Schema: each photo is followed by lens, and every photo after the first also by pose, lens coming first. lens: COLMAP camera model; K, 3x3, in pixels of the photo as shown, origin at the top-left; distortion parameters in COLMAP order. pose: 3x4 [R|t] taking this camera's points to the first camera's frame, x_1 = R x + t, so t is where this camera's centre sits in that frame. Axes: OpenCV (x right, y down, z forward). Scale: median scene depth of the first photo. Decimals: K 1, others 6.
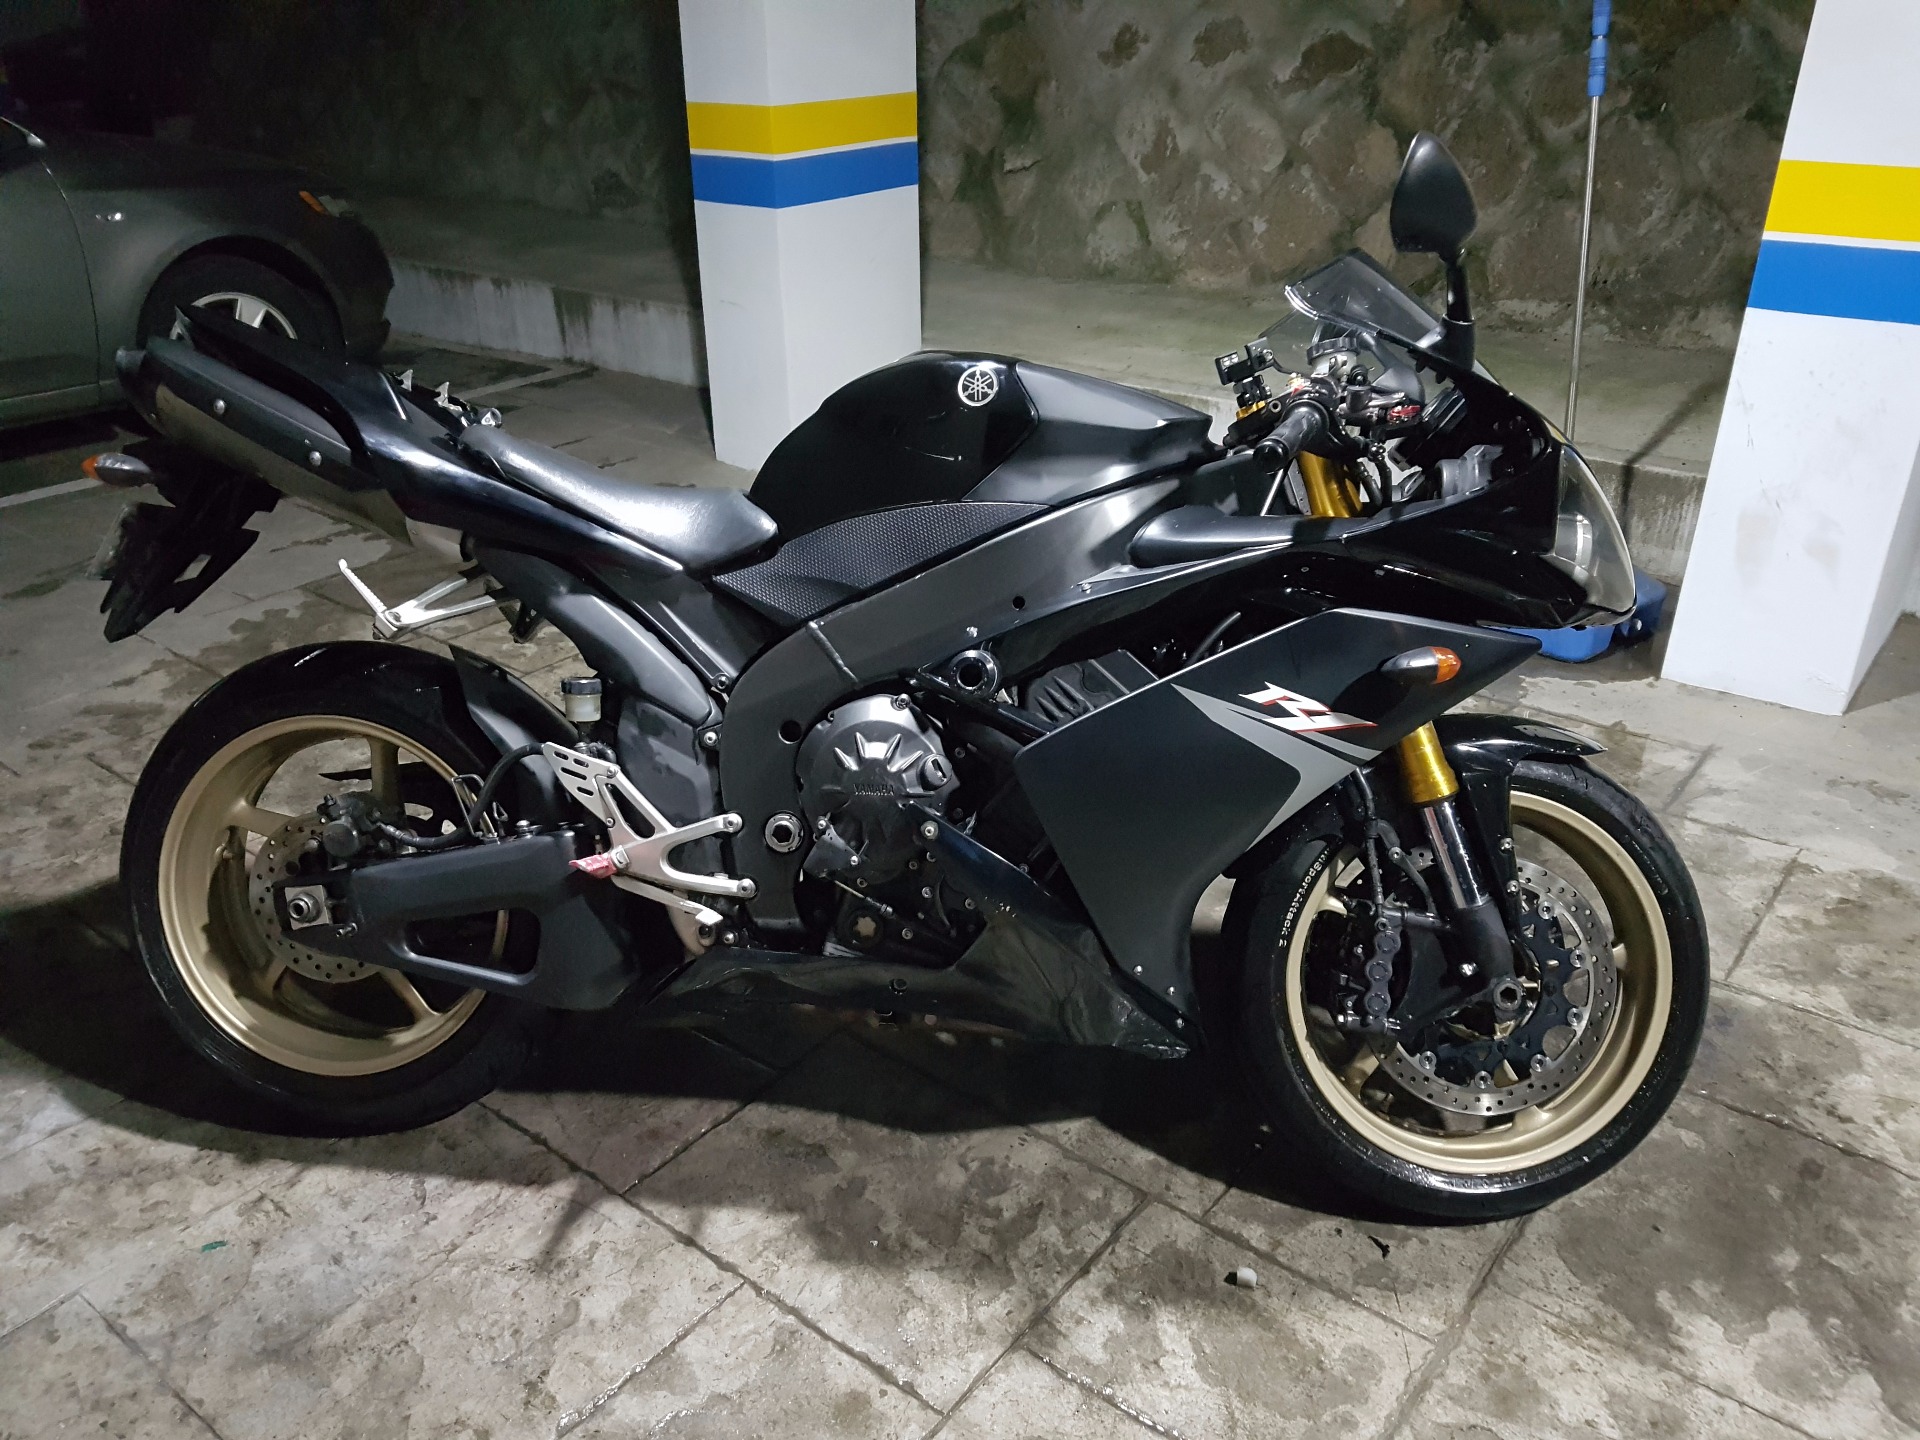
lens RADIAL K [[1462.7, 0, 961.6], [0, 1462.7, 729.2], [0, 0, 1]] dist [0.089939, -0.006026]
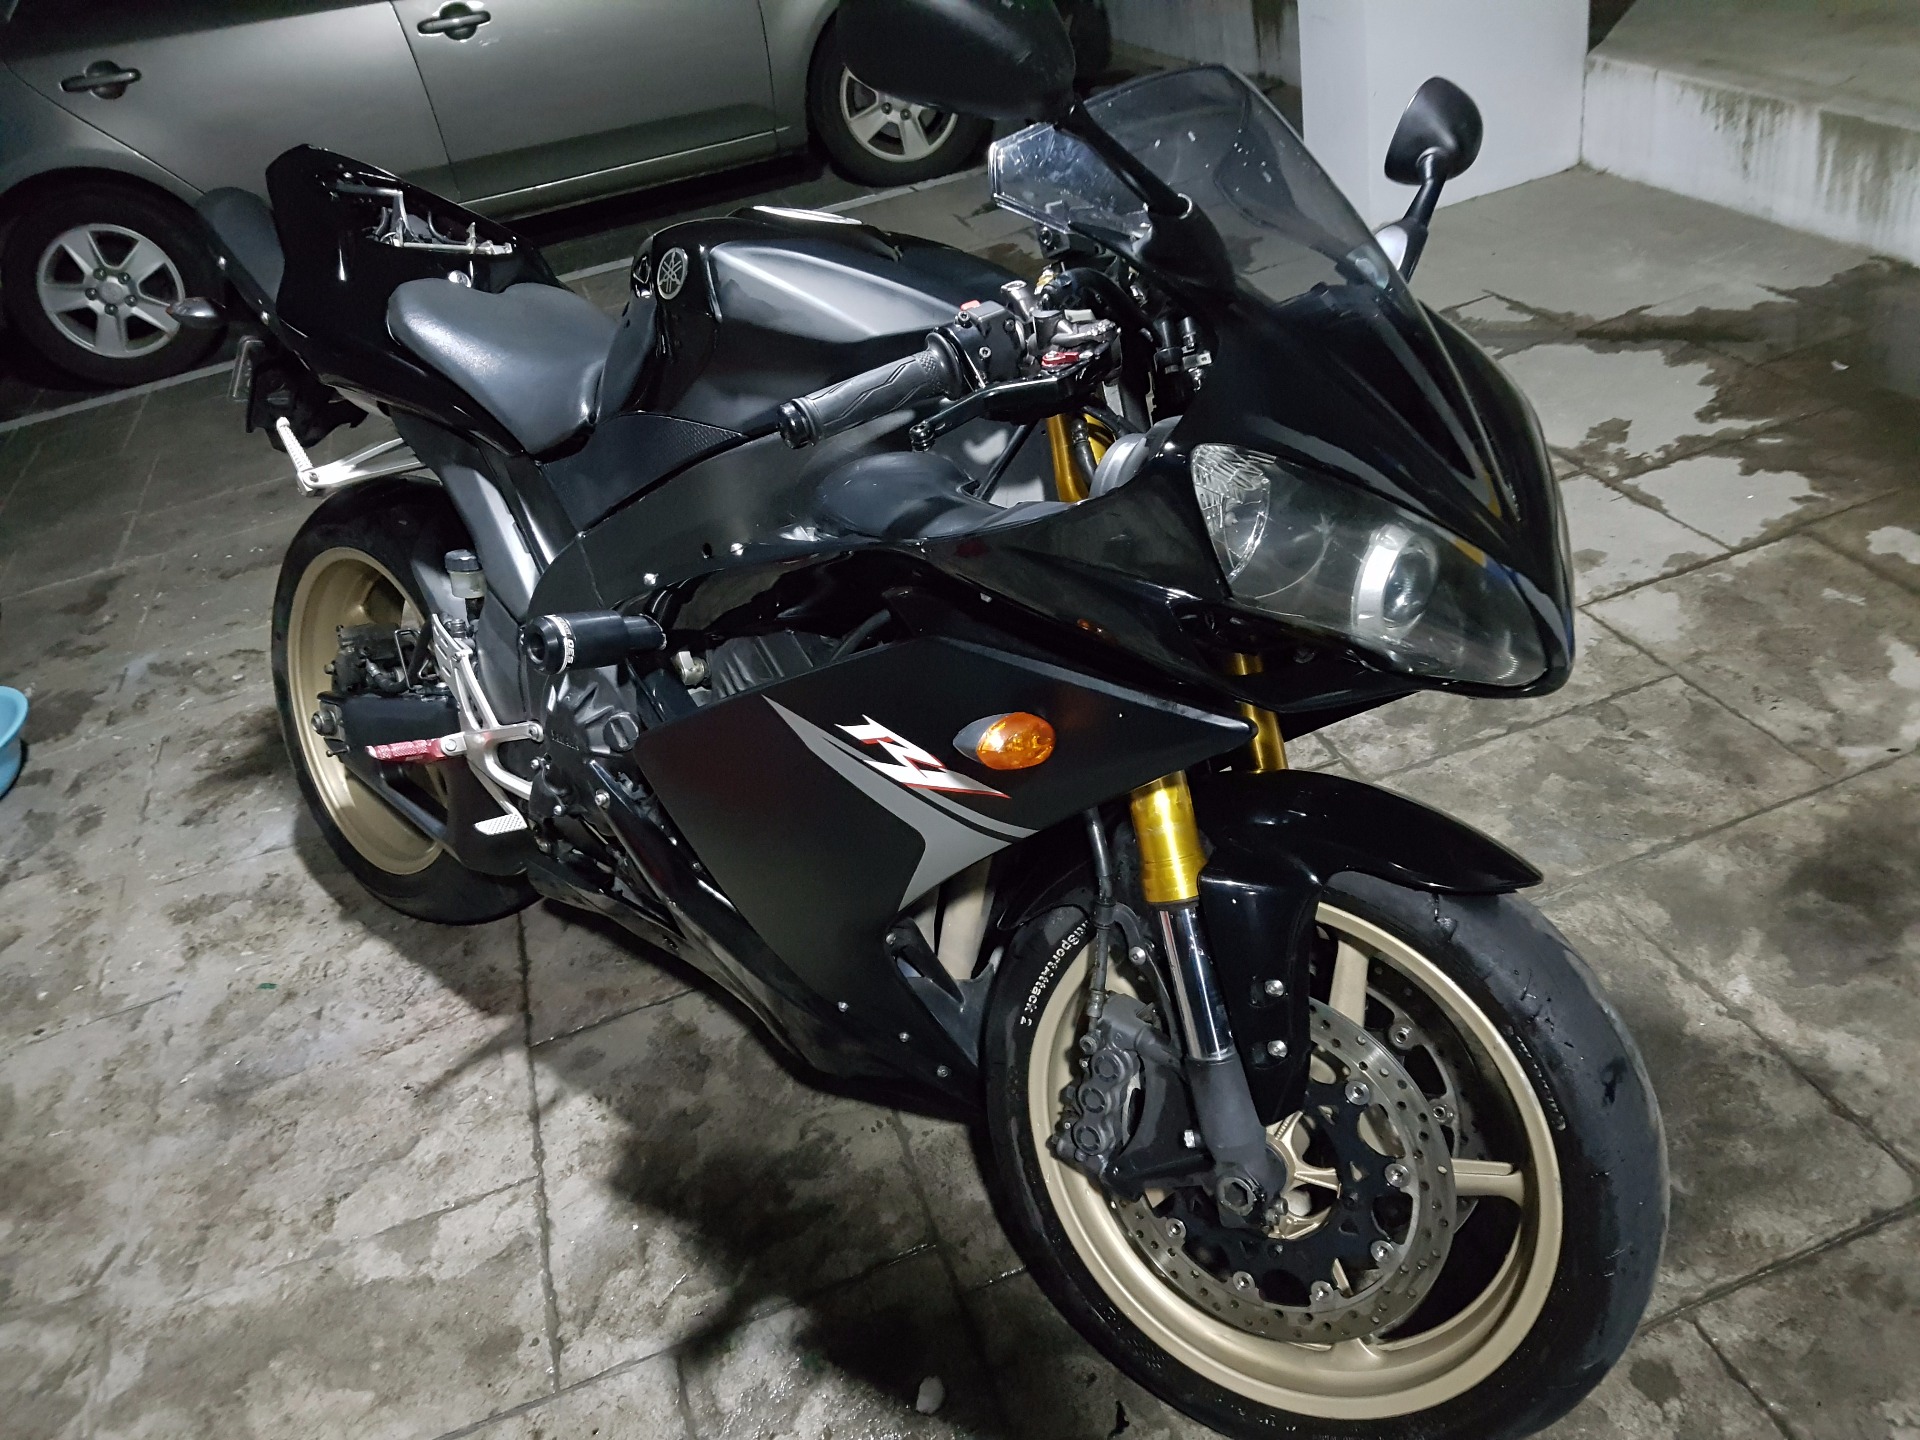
lens RADIAL K [[1462.7, 0, 960.9], [0, 1462.7, 719.6], [0, 0, 1]] dist [0.089939, -0.006026]
pose [[0.826542, 0.189507, -0.530014, 0.569411], [-0.087362, 0.973400, 0.211801, -0.169173], [0.556054, -0.128760, 0.821112, 0.370545]]
